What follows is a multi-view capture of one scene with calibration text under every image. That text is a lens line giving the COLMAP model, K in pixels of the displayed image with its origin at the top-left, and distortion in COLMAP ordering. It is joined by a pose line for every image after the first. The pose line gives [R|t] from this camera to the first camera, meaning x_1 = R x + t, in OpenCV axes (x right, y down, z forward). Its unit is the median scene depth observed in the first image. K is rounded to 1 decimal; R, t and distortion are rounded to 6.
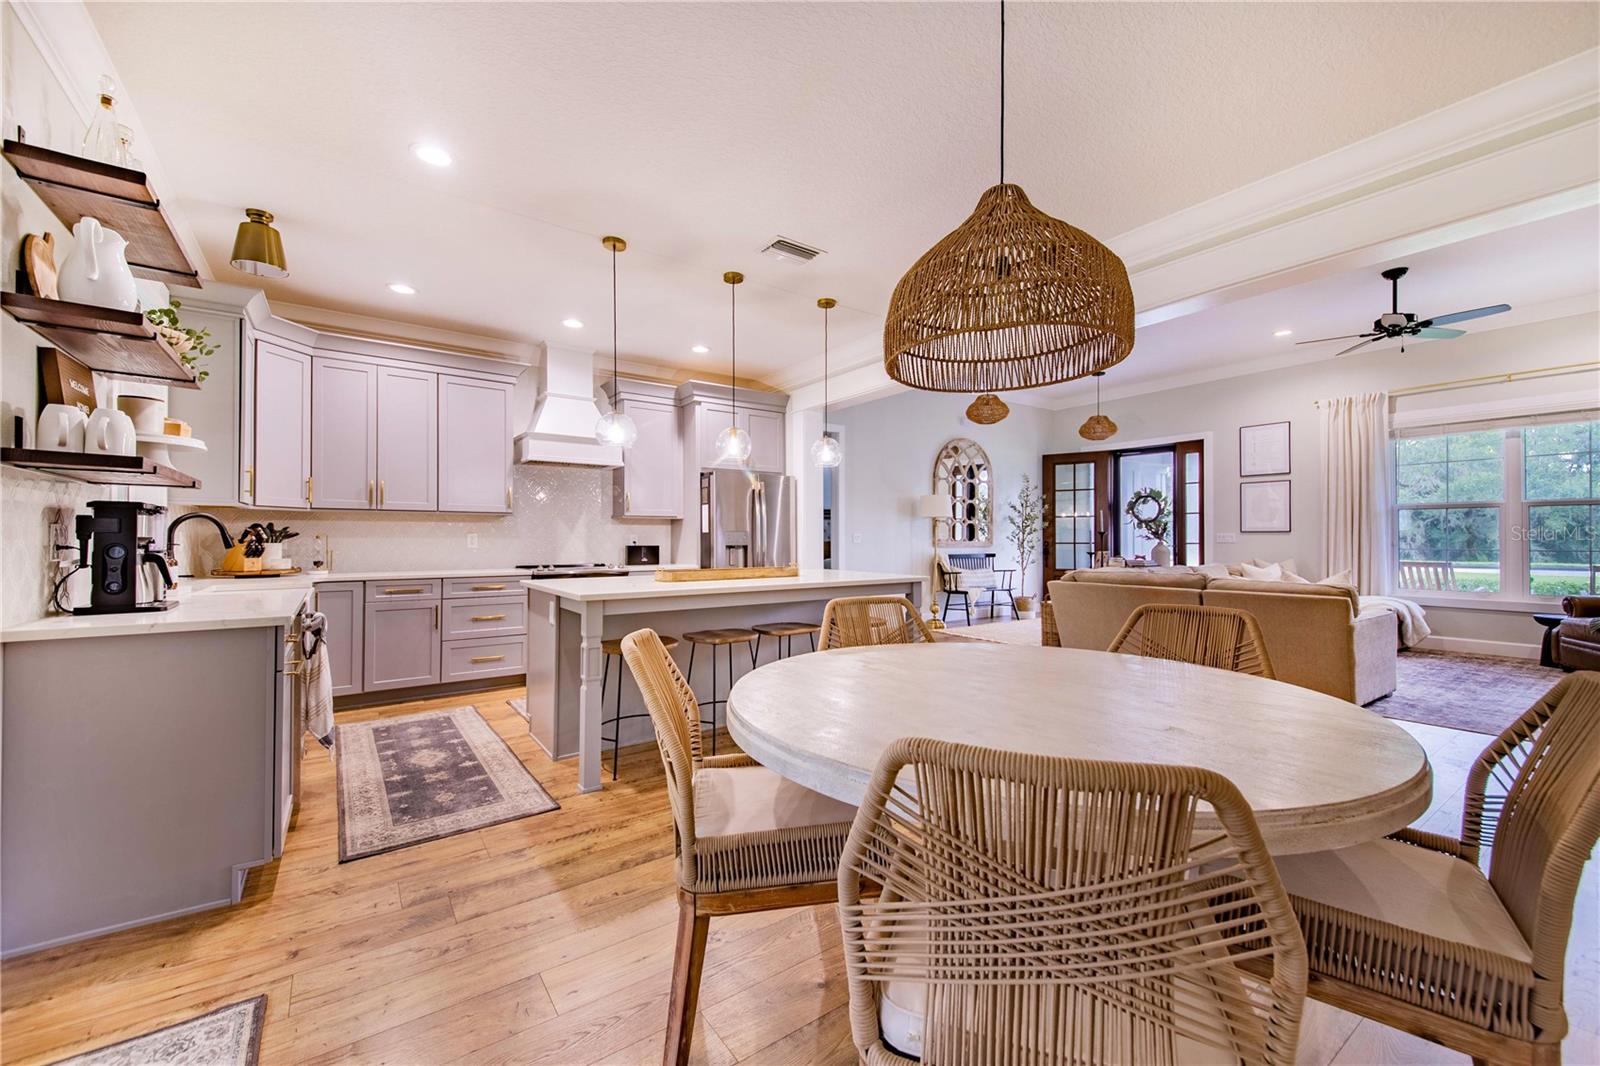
lens RADIAL K [[632.7, 0, 806.3], [0, 632.7, 534.1], [0, 0, 1]] dist [0.015716, -0.000415]
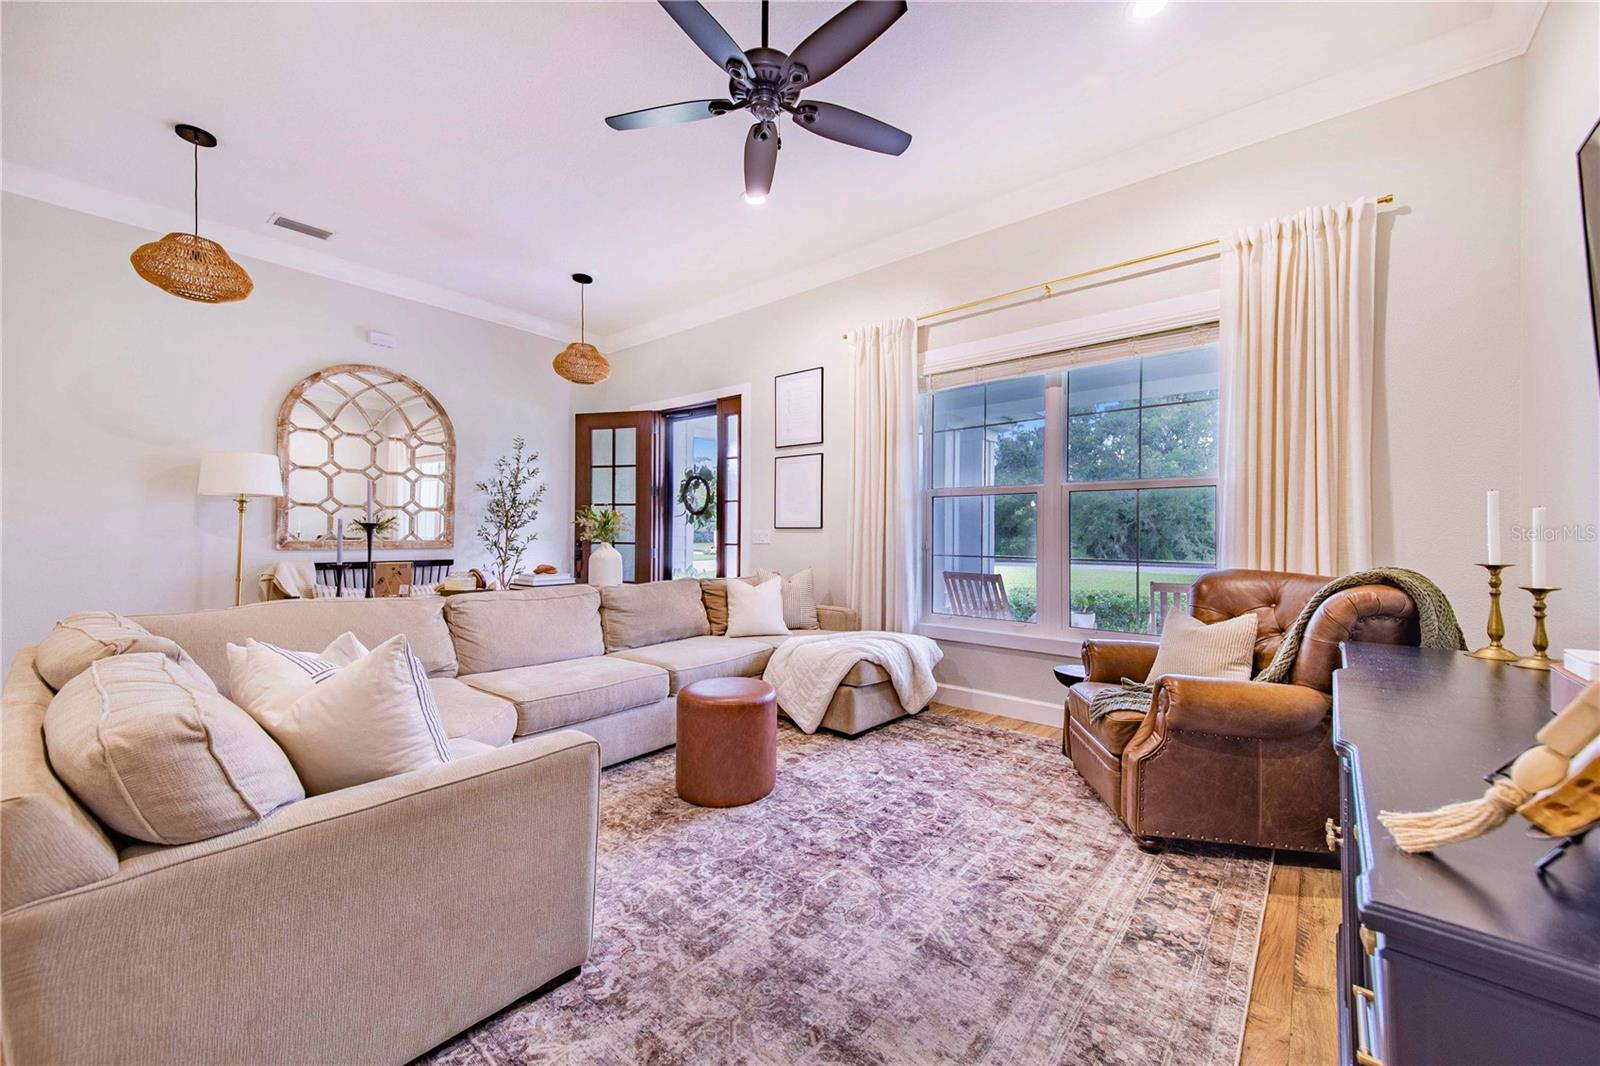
lens RADIAL K [[632.7, 0, 791.6], [0, 632.7, 534.1], [0, 0, 1]] dist [0.015716, -0.000415]
pose [[0.962914, 0.012377, 0.269523, 0.453219], [-0.014643, 0.999872, 0.006399, -0.002468], [-0.269409, -0.010108, 0.962973, 0.299693]]
